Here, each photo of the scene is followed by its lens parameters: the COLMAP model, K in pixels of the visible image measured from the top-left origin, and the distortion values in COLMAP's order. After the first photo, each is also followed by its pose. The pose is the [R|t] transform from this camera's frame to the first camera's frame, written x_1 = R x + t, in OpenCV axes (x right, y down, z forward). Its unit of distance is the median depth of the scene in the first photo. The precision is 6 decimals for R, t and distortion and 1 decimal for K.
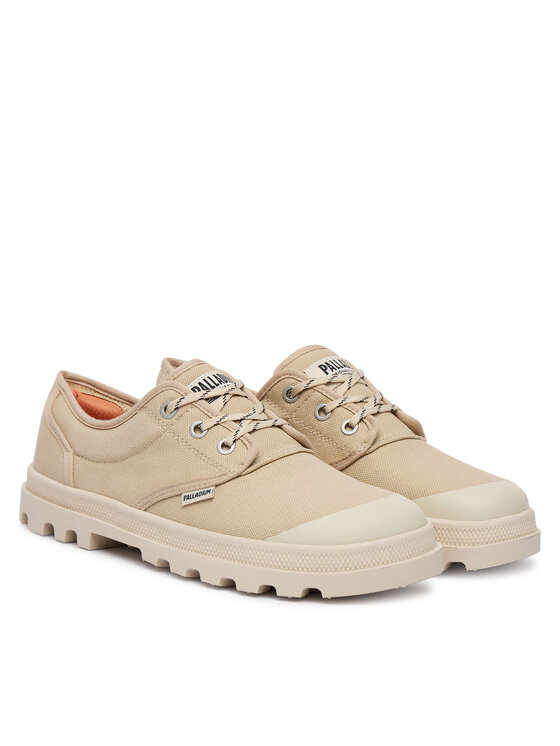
lens RADIAL K [[2068.7, 0, 280.0], [0, 2068.7, 373.0], [0, 0, 1]] dist [0.018650, 0.006239]
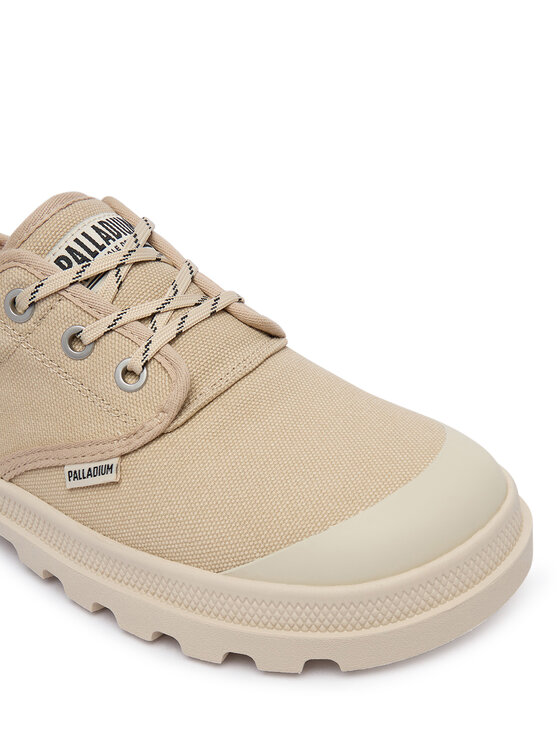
lens RADIAL K [[917.8, 0, 280.0], [0, 917.8, 373.0], [0, 0, 1]] dist [-0.025337, -0.019962]
pose [[0.993557, -0.108529, 0.032660, 0.004942], [0.085783, 0.908442, 0.409115, -0.059789], [-0.074070, -0.403677, 0.911898, 0.772700]]
